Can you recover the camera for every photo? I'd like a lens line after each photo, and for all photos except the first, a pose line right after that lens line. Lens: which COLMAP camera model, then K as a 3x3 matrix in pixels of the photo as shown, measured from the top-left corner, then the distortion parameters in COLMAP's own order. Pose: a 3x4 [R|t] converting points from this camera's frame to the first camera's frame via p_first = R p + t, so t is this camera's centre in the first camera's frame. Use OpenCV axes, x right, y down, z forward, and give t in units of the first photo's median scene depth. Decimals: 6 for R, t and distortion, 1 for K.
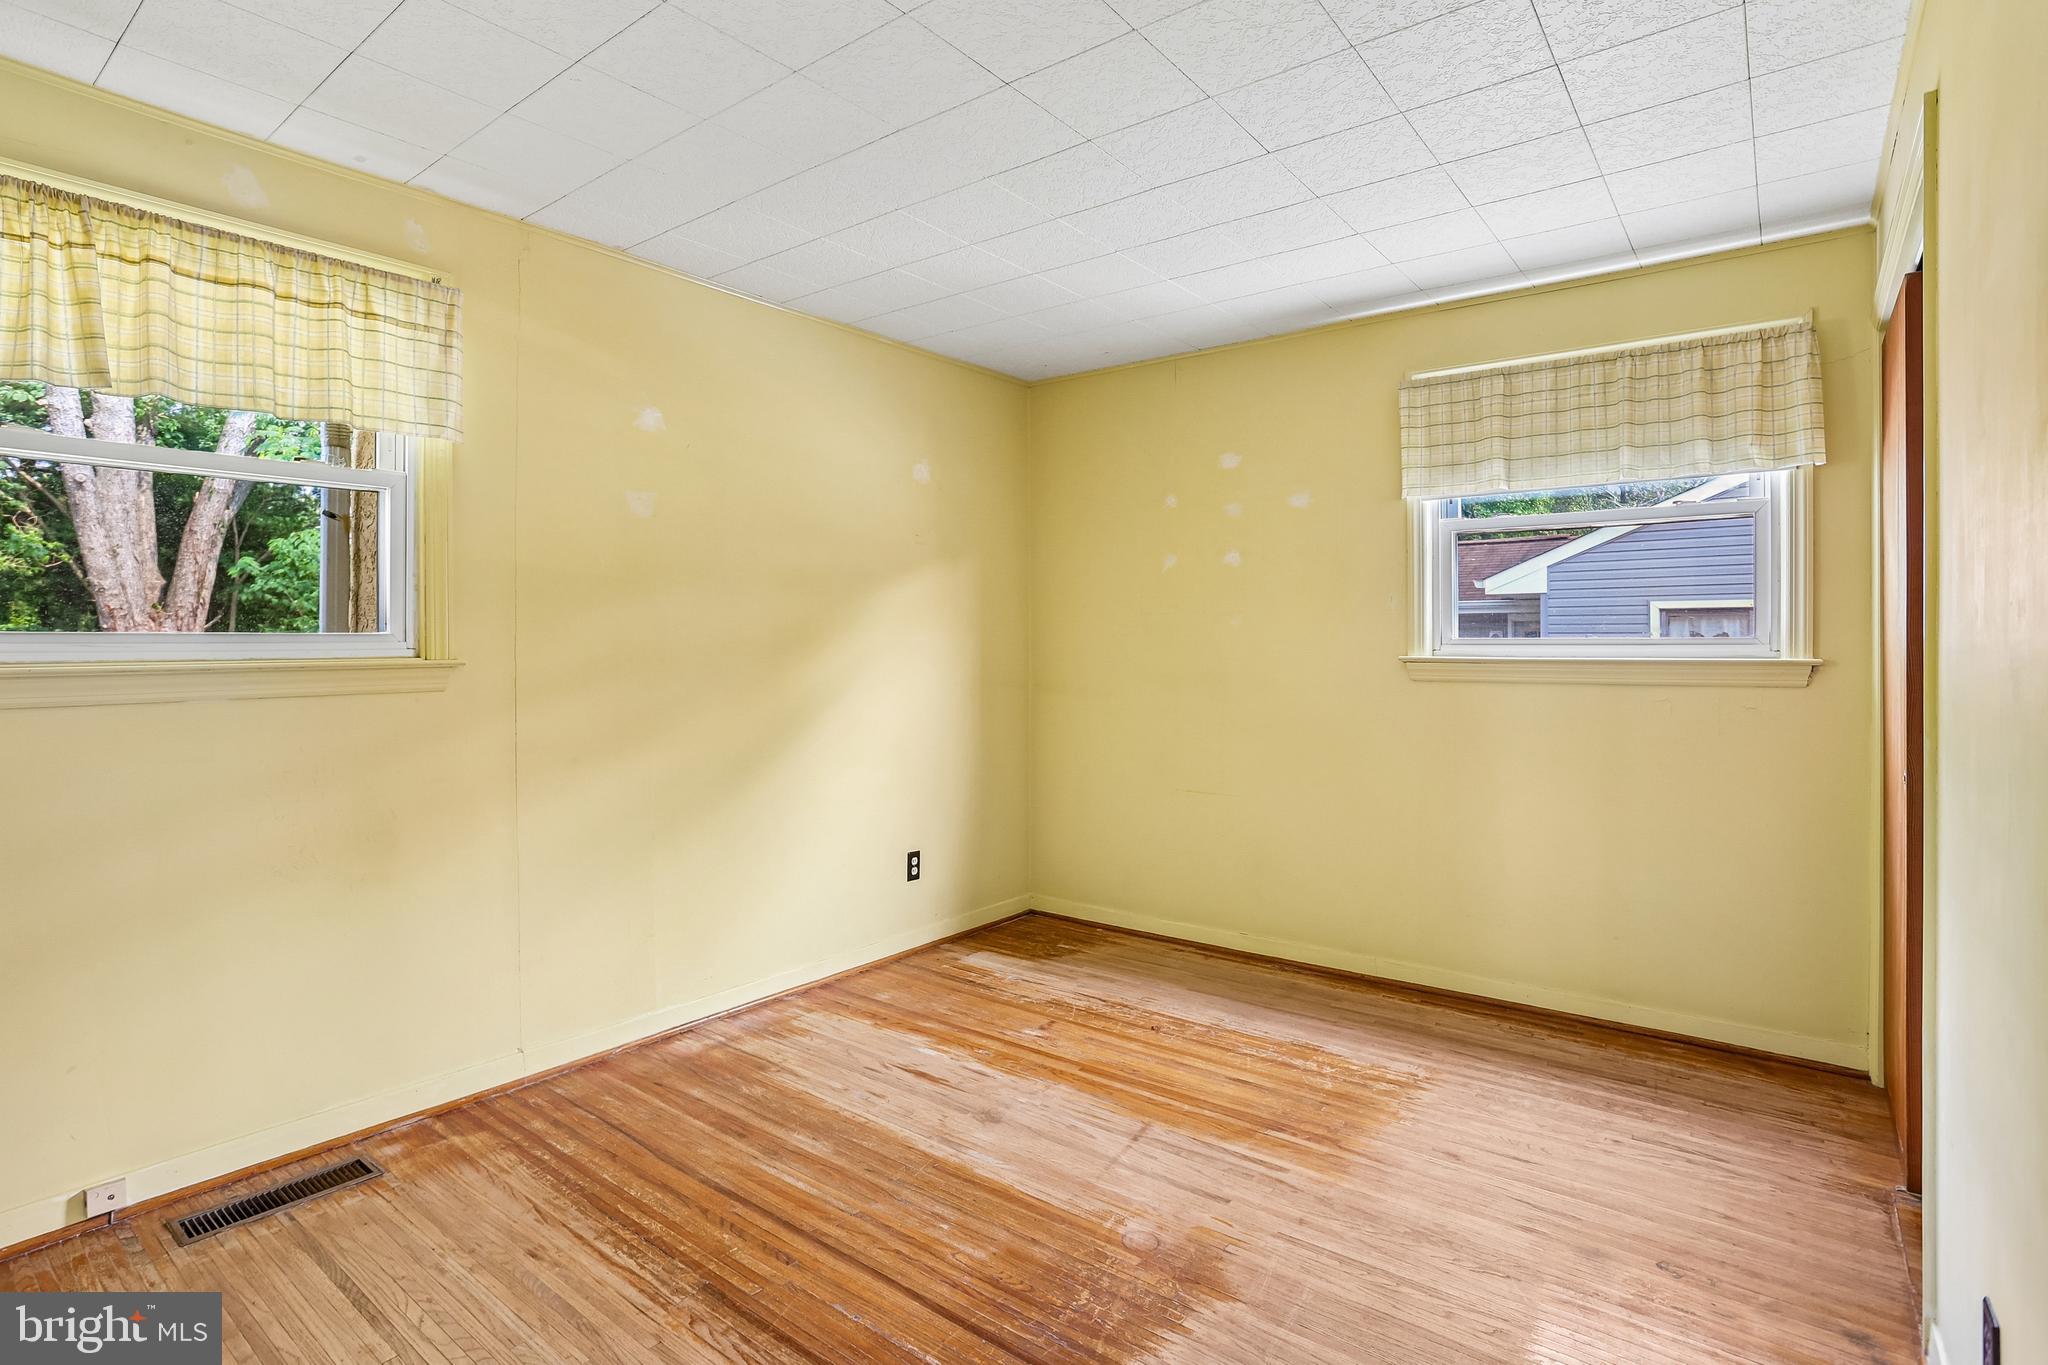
lens RADIAL K [[996.8, 0, 1023.6], [0, 996.8, 663.9], [0, 0, 1]] dist [-0.053227, -0.000505]
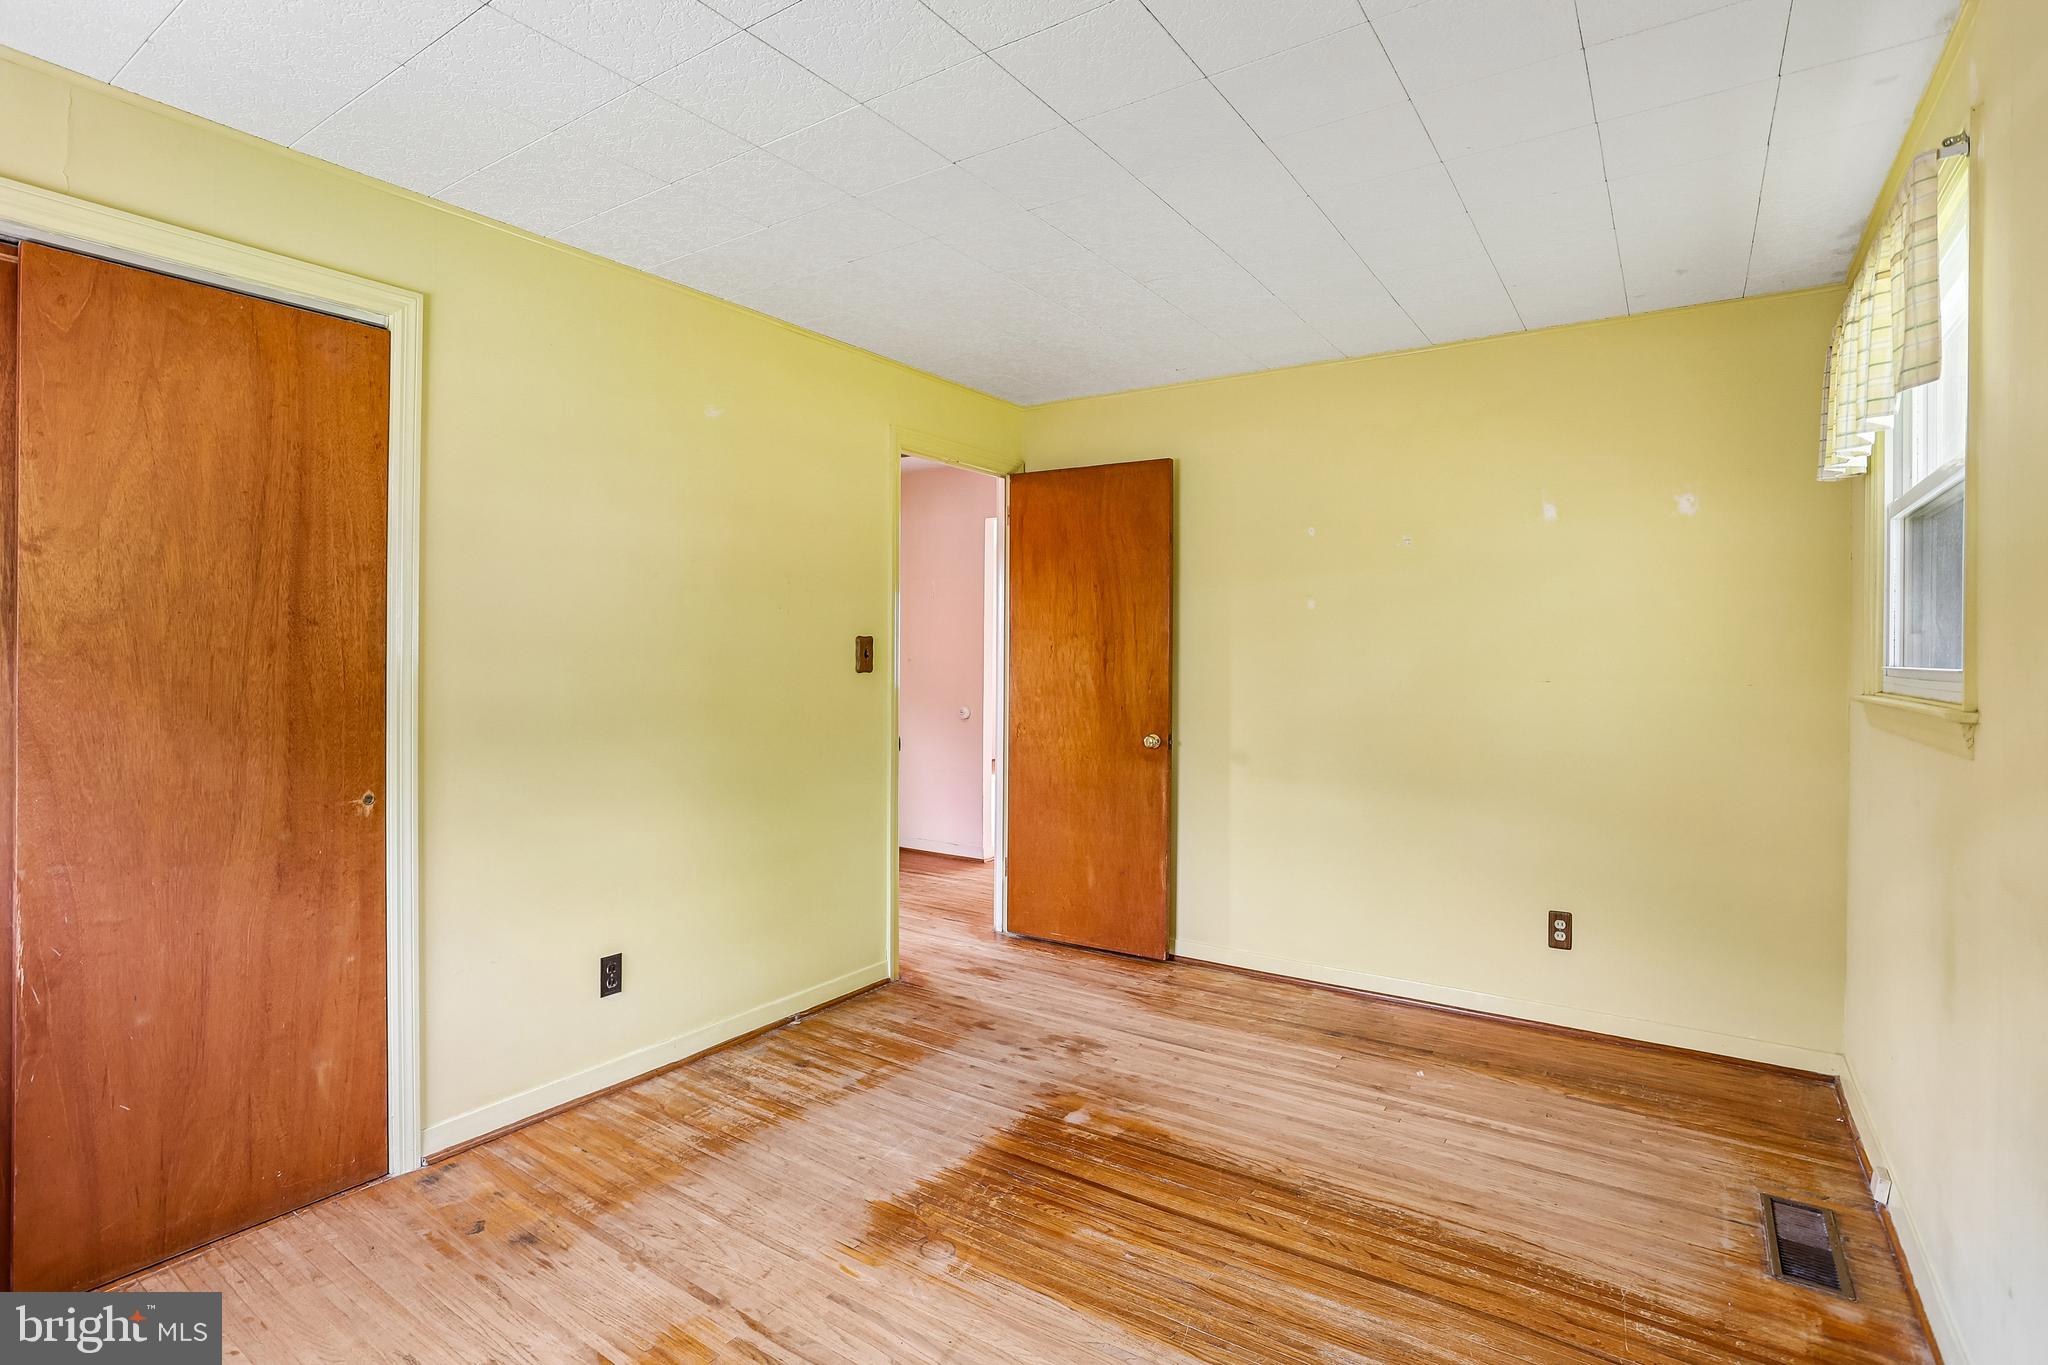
lens RADIAL K [[996.8, 0, 1022.8], [0, 996.8, 671.9], [0, 0, 1]] dist [-0.053227, -0.000505]
pose [[-0.998122, -0.004708, -0.061080, 0.095870], [-0.006717, 0.999442, 0.032726, -0.062204], [0.060892, 0.033074, -0.997596, 2.029422]]
